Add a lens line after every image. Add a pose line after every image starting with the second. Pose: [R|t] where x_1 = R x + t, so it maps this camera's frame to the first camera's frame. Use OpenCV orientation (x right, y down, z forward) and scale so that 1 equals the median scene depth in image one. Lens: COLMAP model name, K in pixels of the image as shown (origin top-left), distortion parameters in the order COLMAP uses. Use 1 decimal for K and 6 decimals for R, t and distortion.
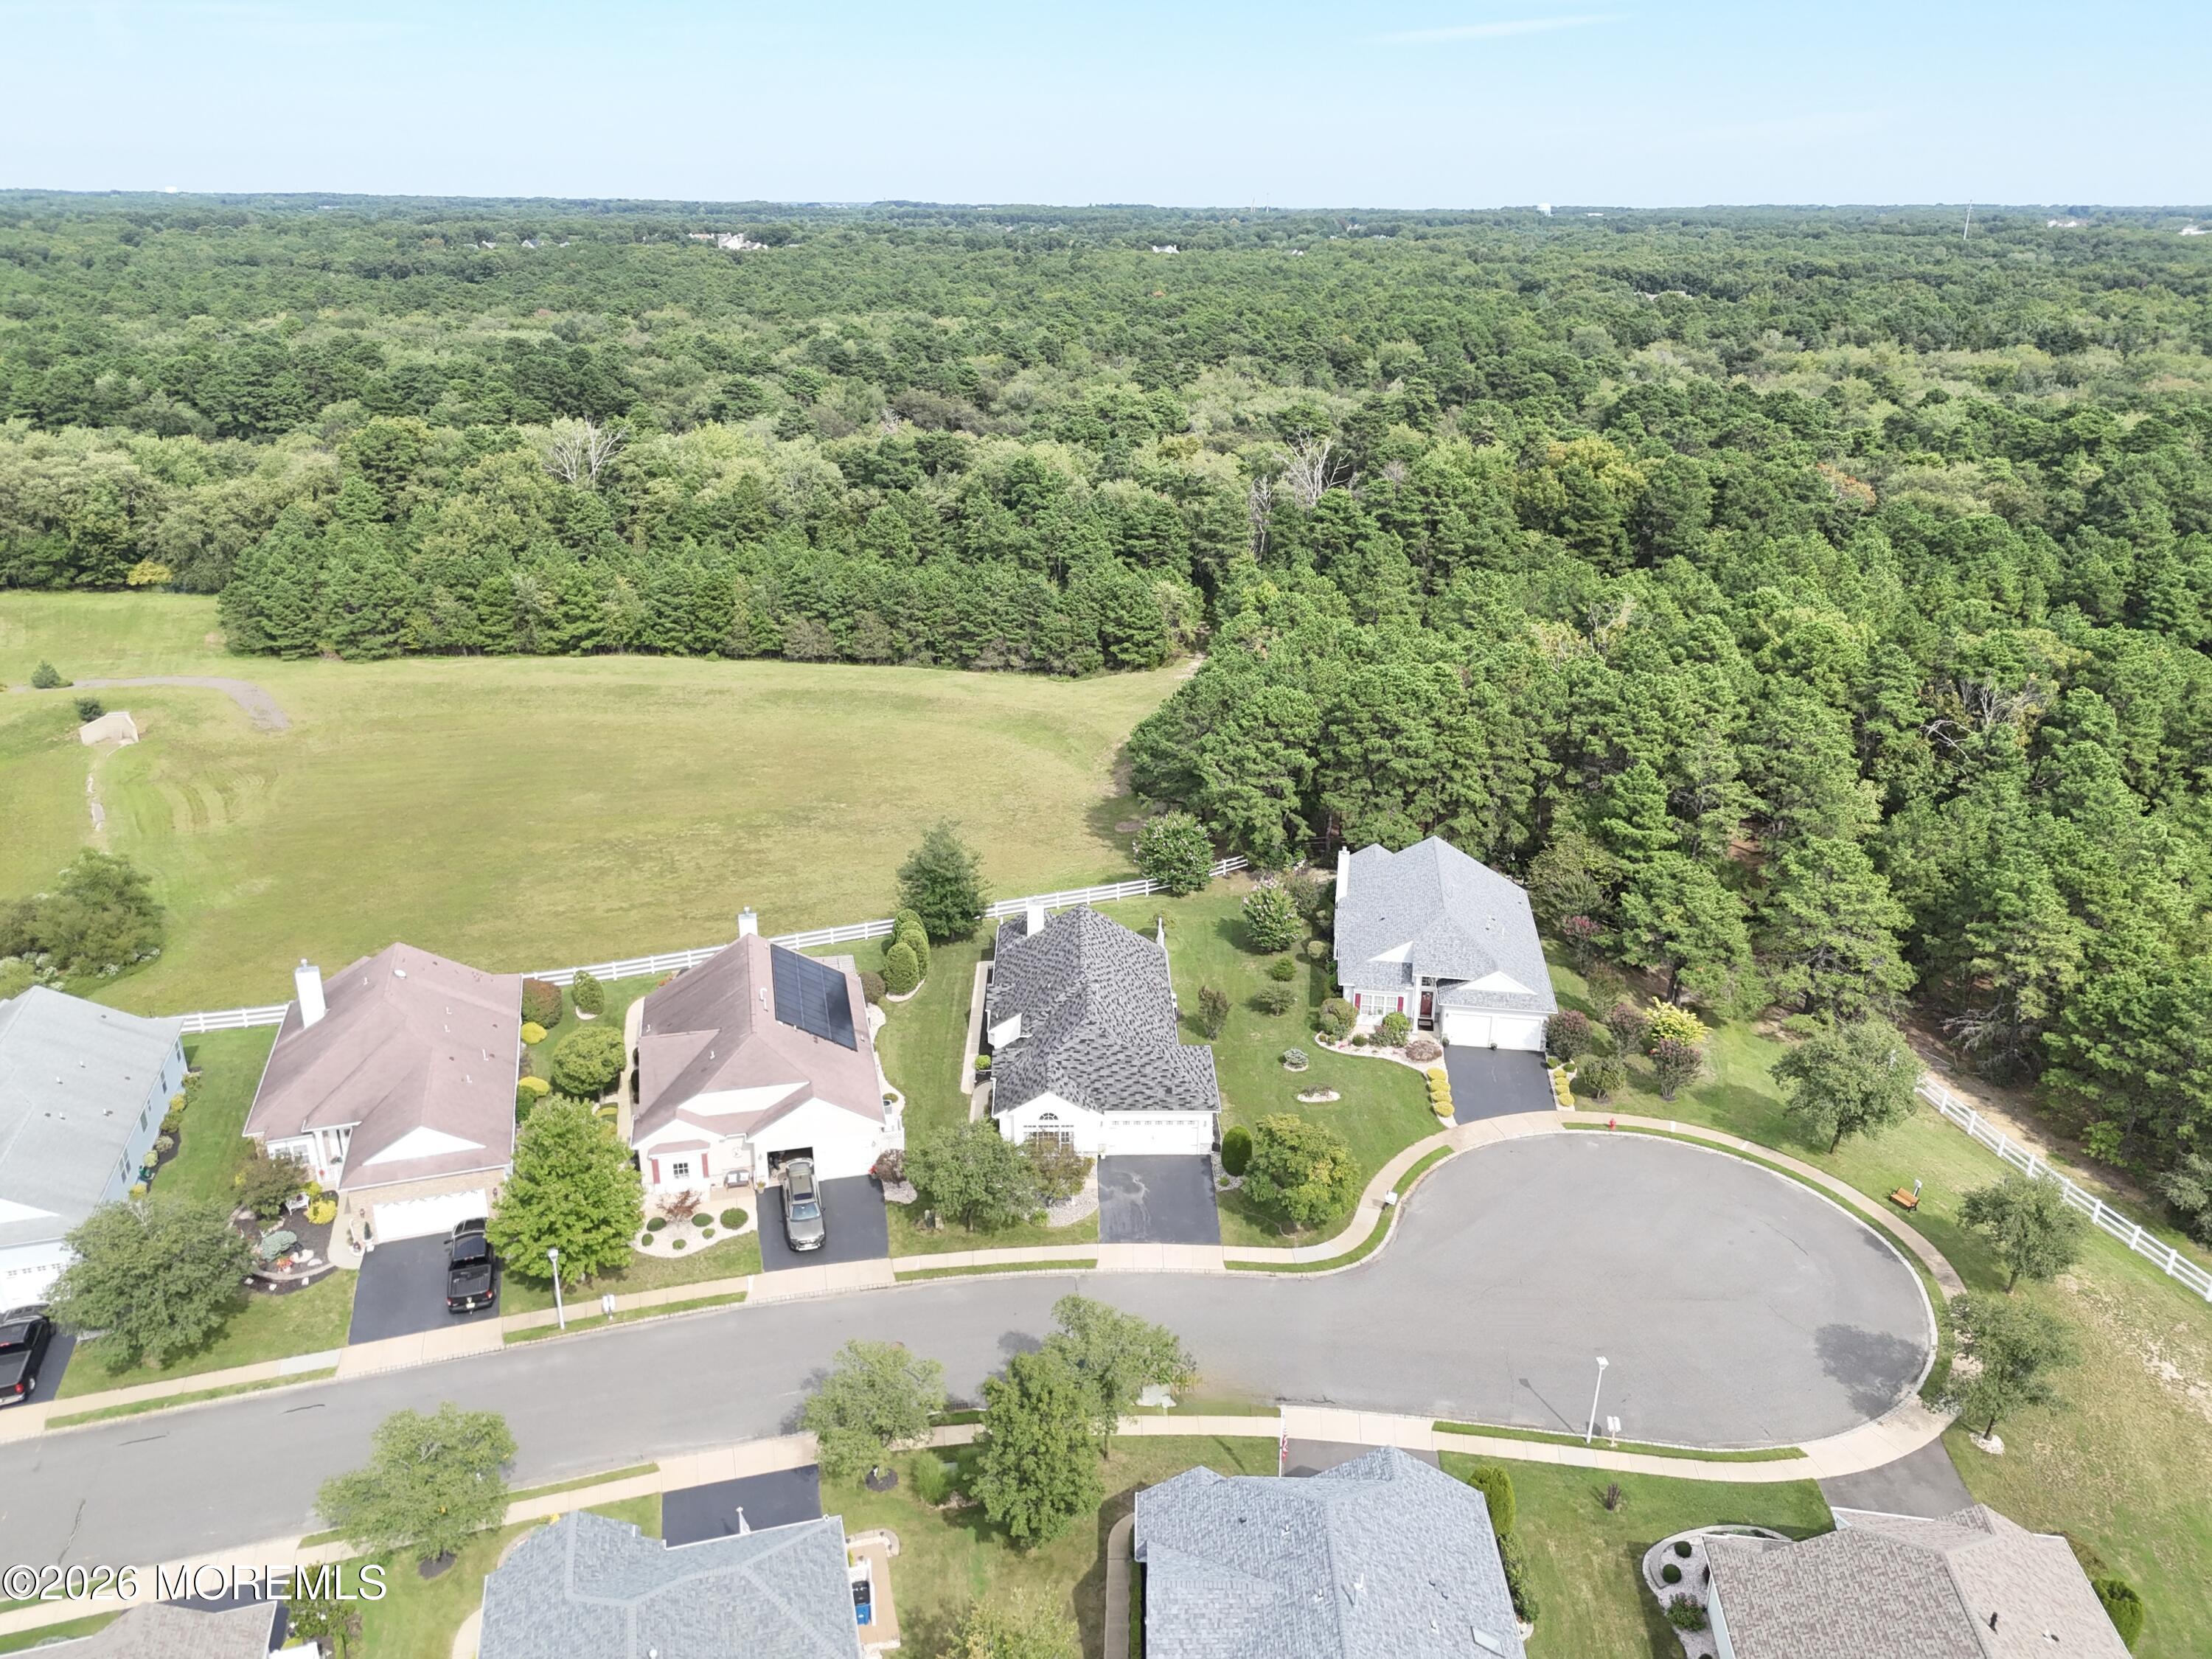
lens RADIAL K [[1637.4, 0, 1093.4], [0, 1637.4, 789.4], [0, 0, 1]] dist [0.090516, -0.093704]
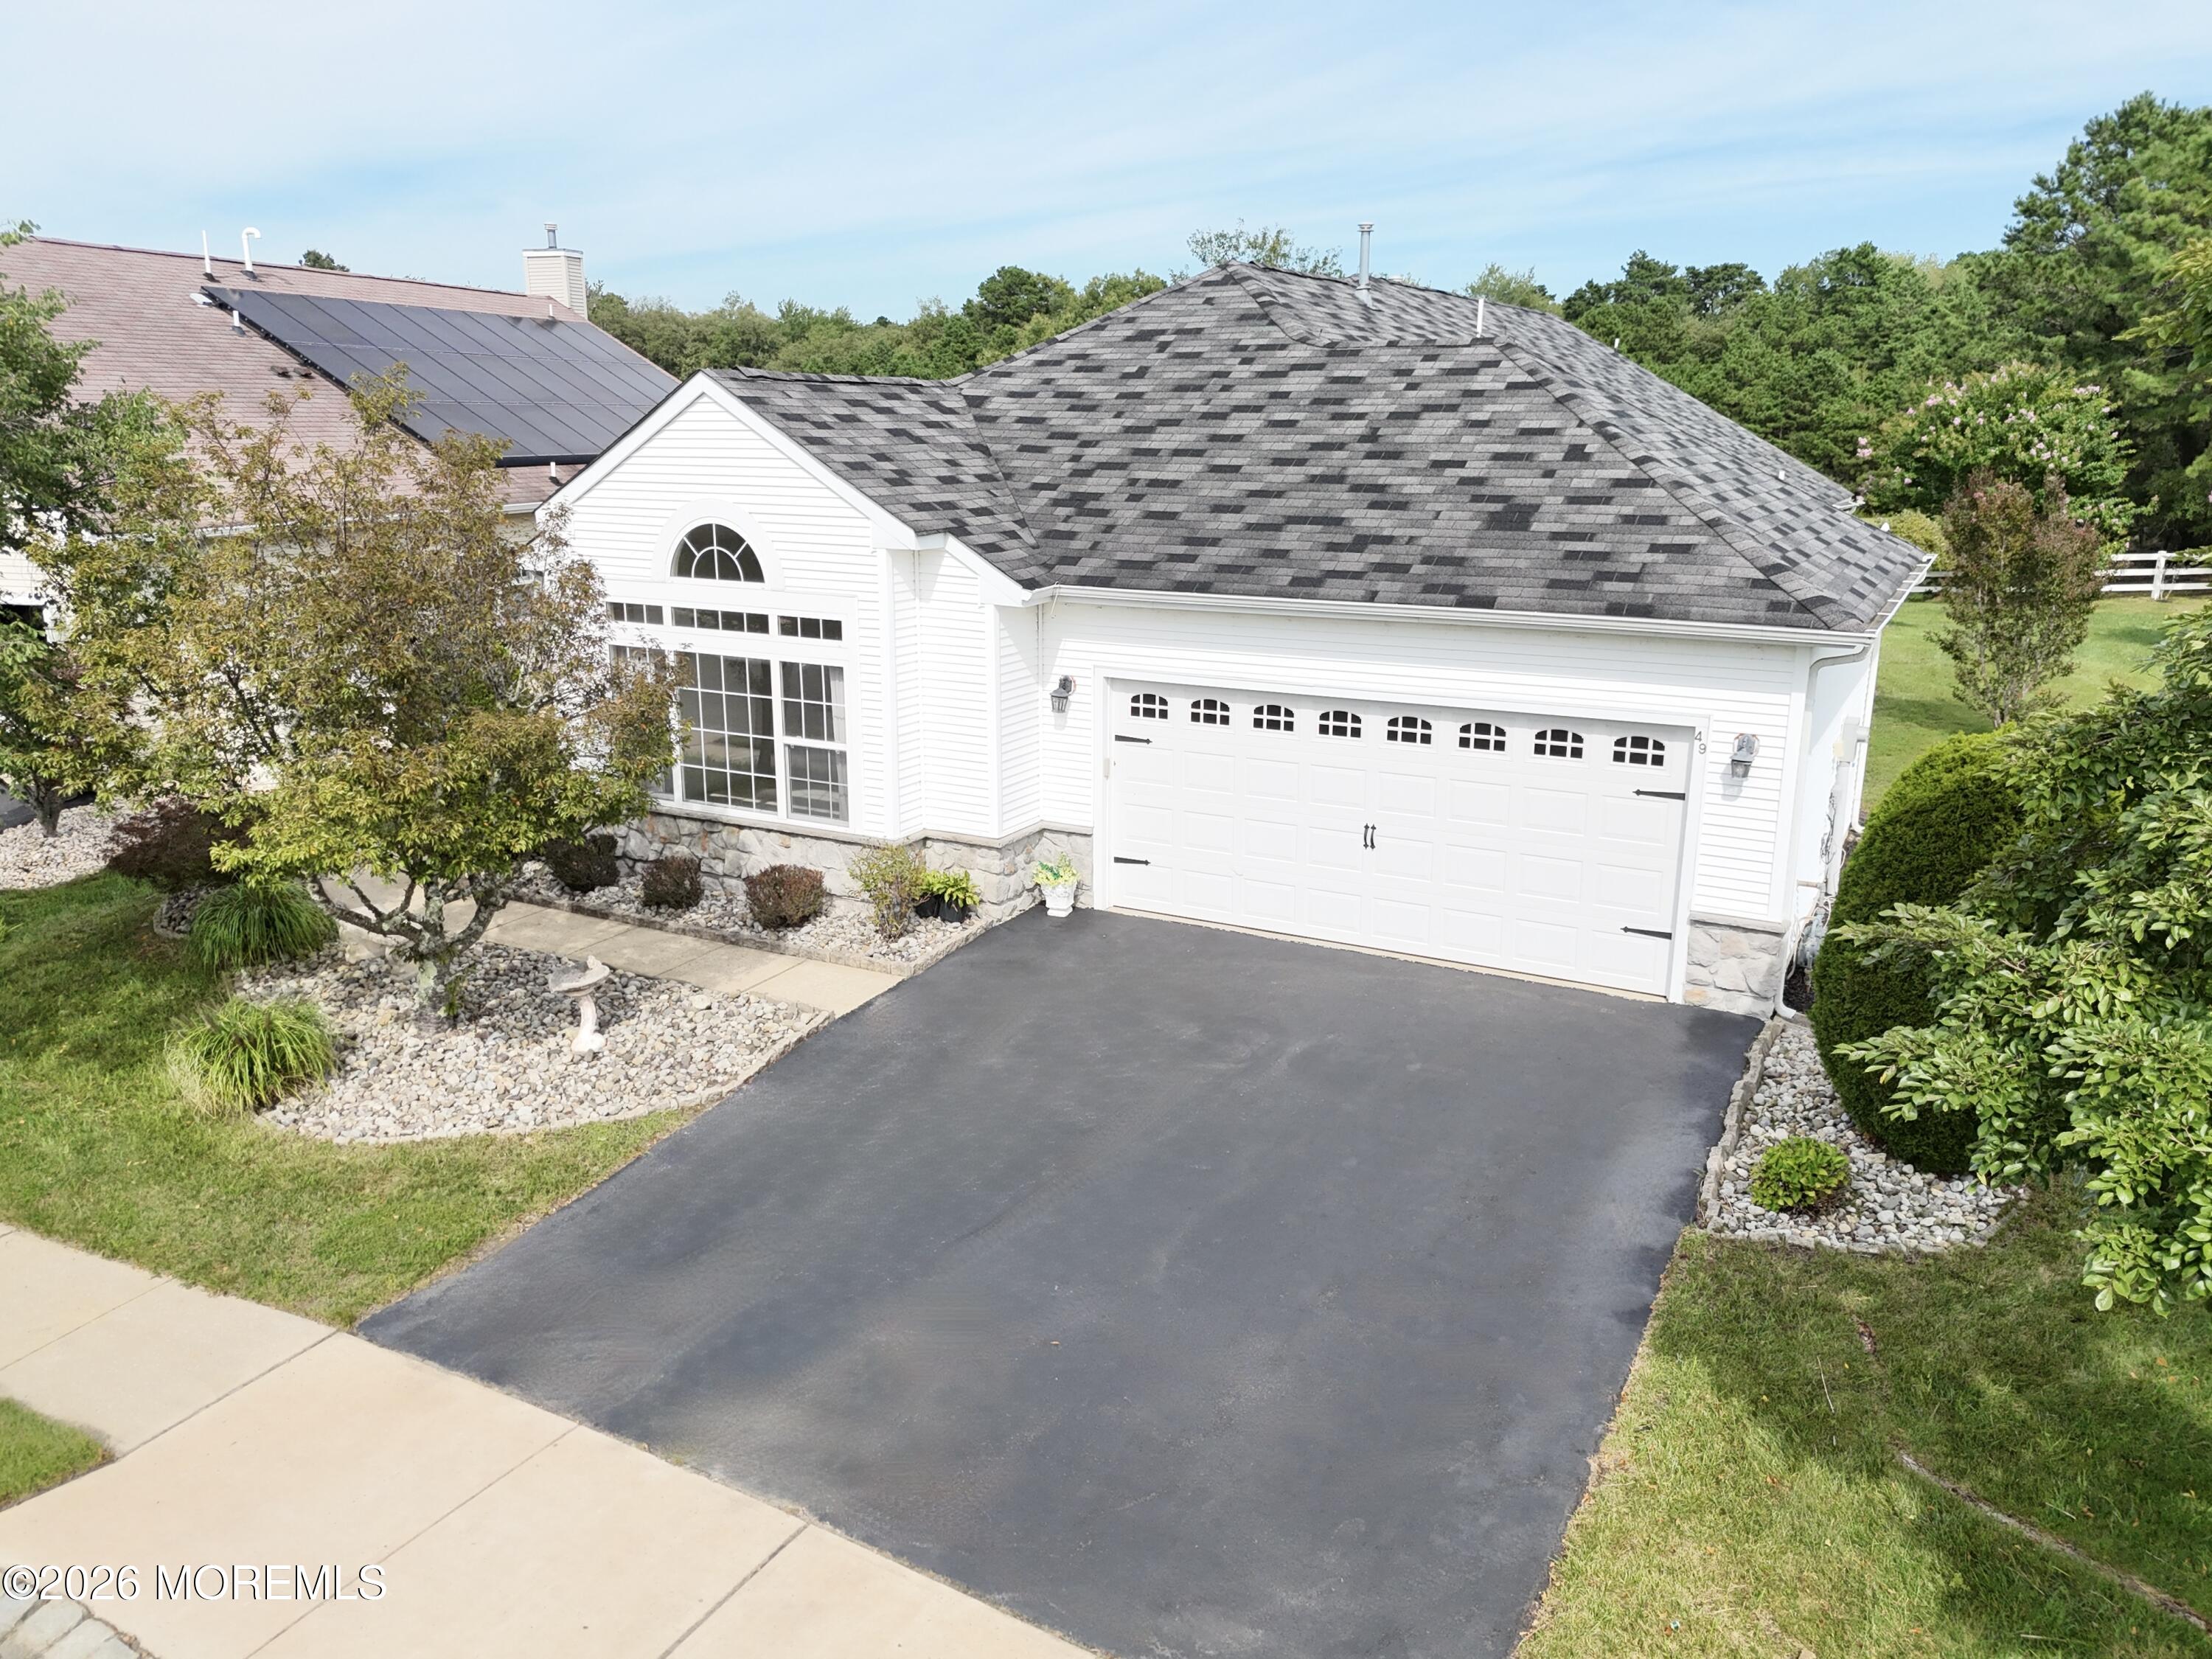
lens RADIAL K [[1617.5, 0, 1098.9], [0, 1617.5, 834.2], [0, 0, 1]] dist [0.112062, -0.129344]
pose [[0.868493, 0.123679, -0.480024, 0.075177], [-0.167546, 0.984624, -0.049445, 0.193815], [0.466528, 0.123368, 0.875861, 0.744043]]
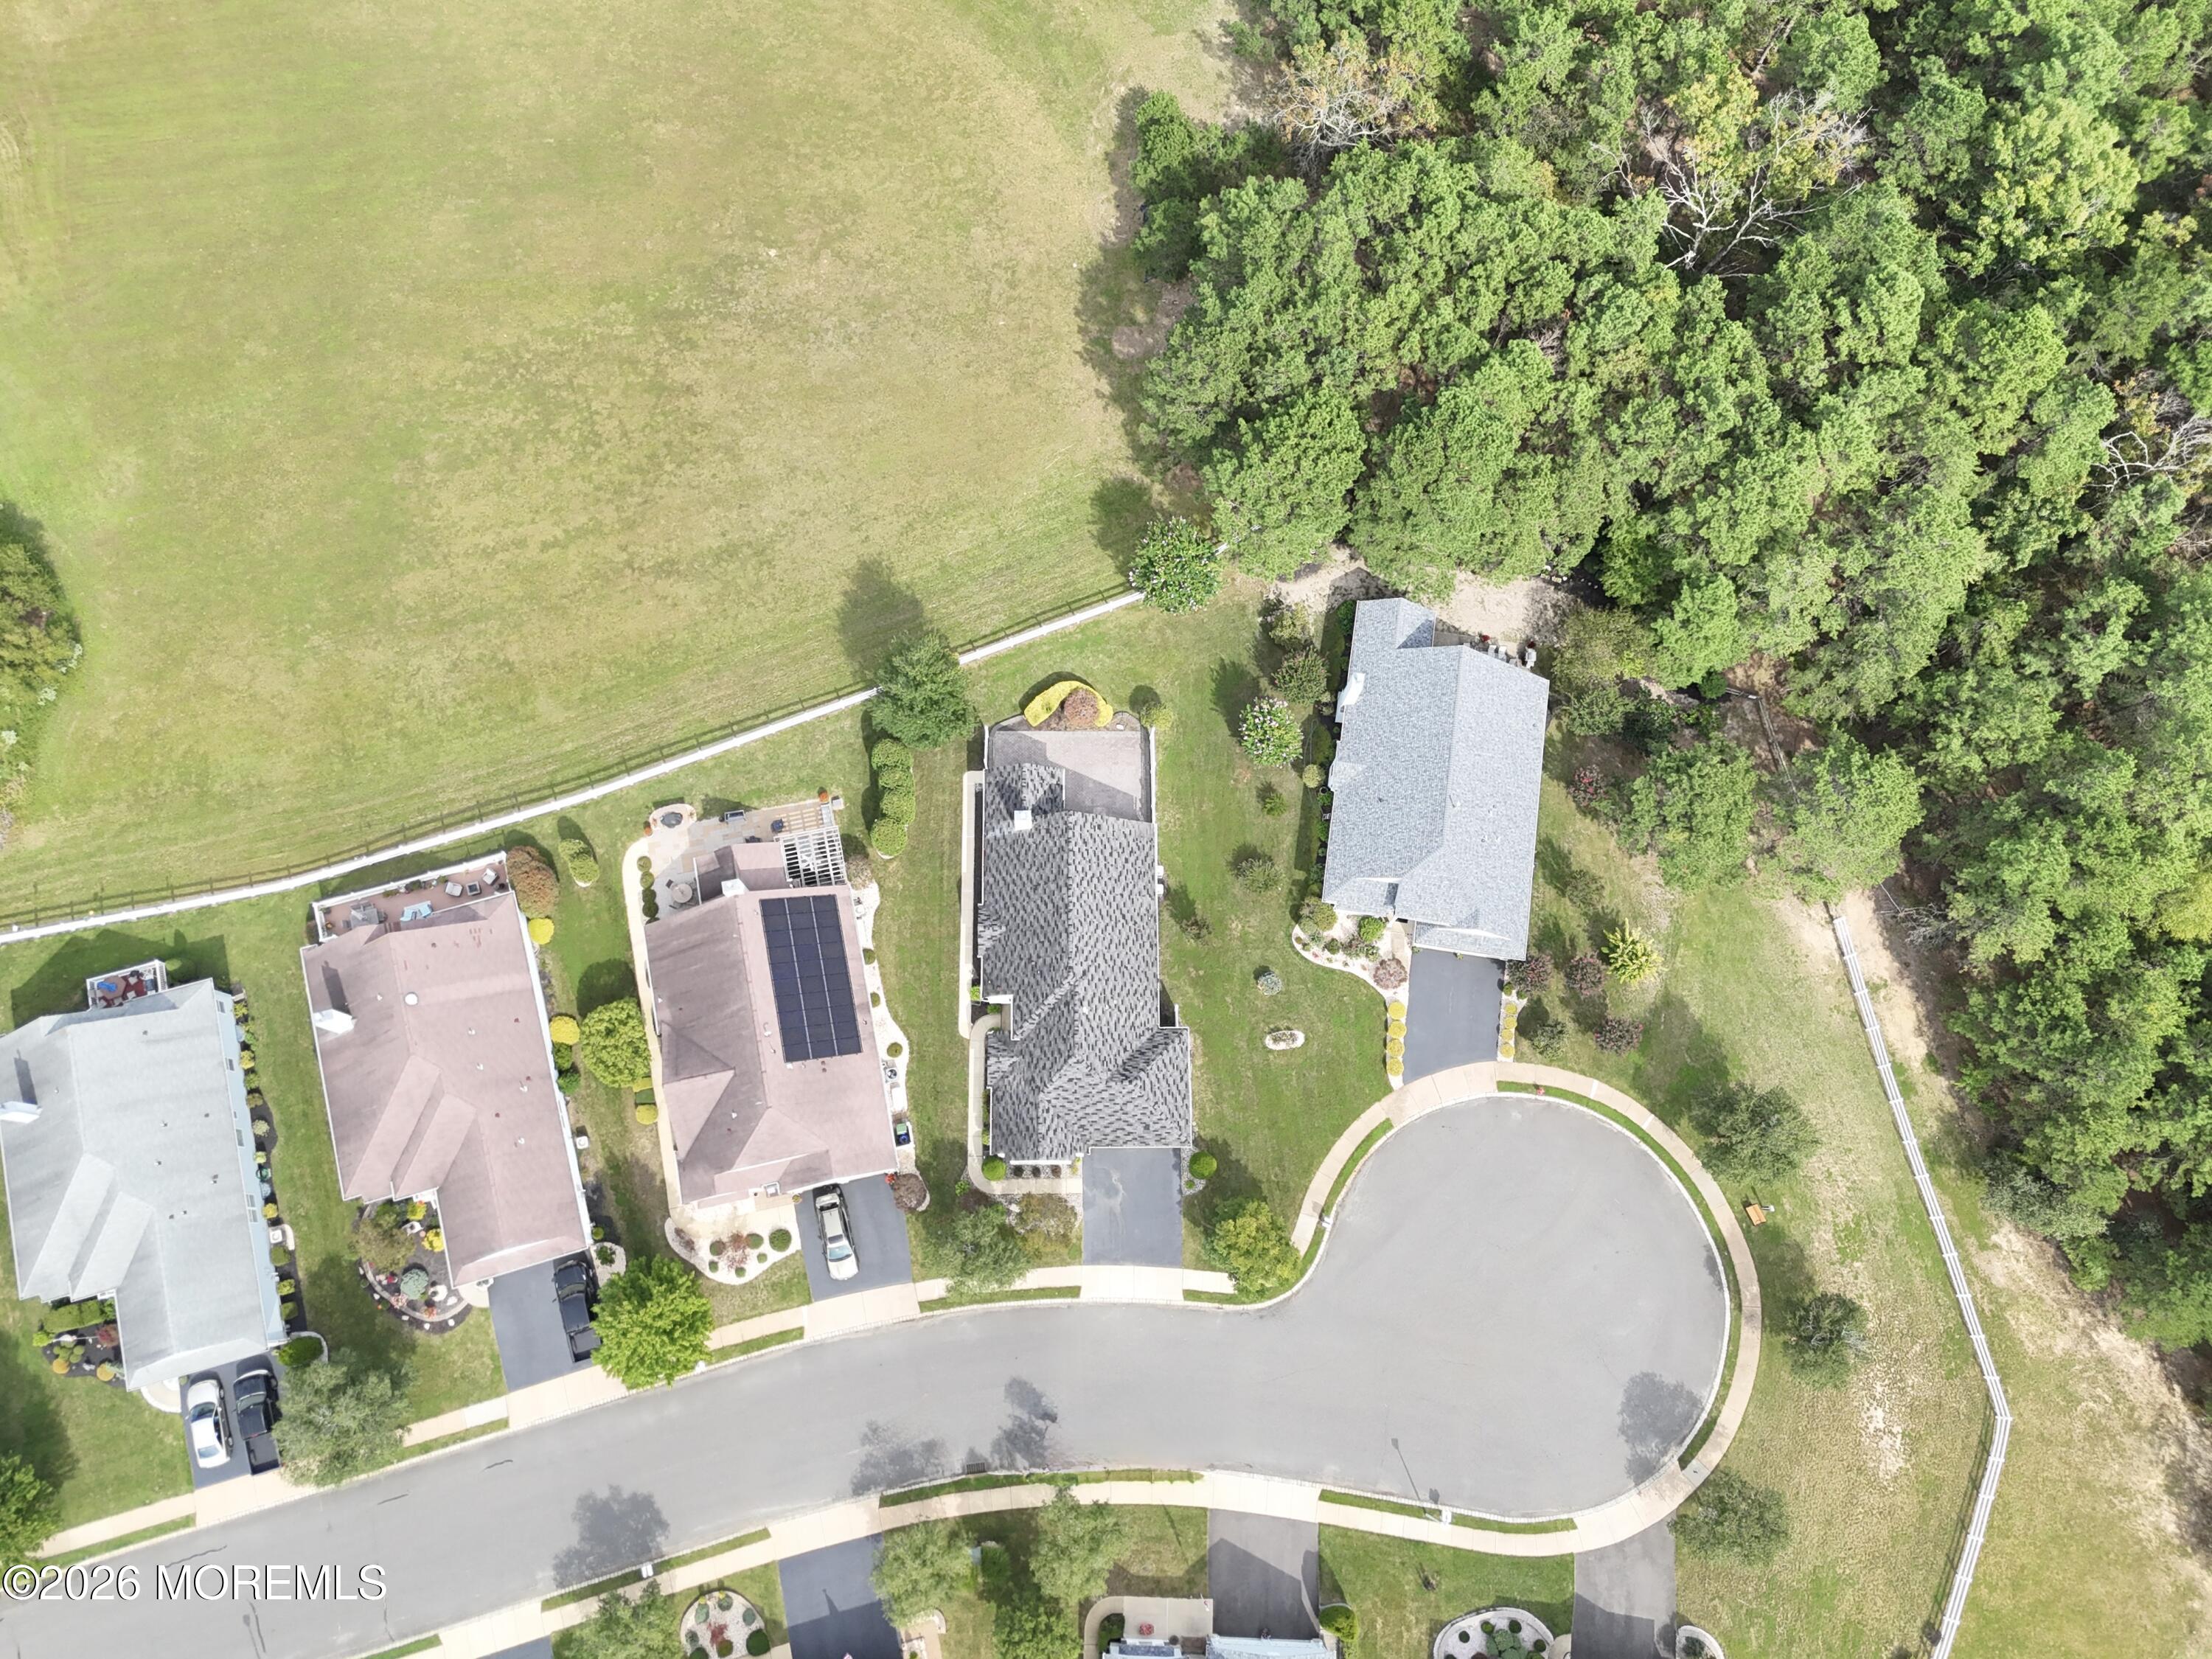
lens RADIAL K [[1628.4, 0, 1099.3], [0, 1628.4, 815.7], [0, 0, 1]] dist [0.085573, -0.097383]
pose [[0.999859, 0.010466, 0.013157, -0.003059], [-0.016775, 0.568723, 0.822358, -0.738352], [0.001124, -0.822462, 0.568818, 0.467682]]
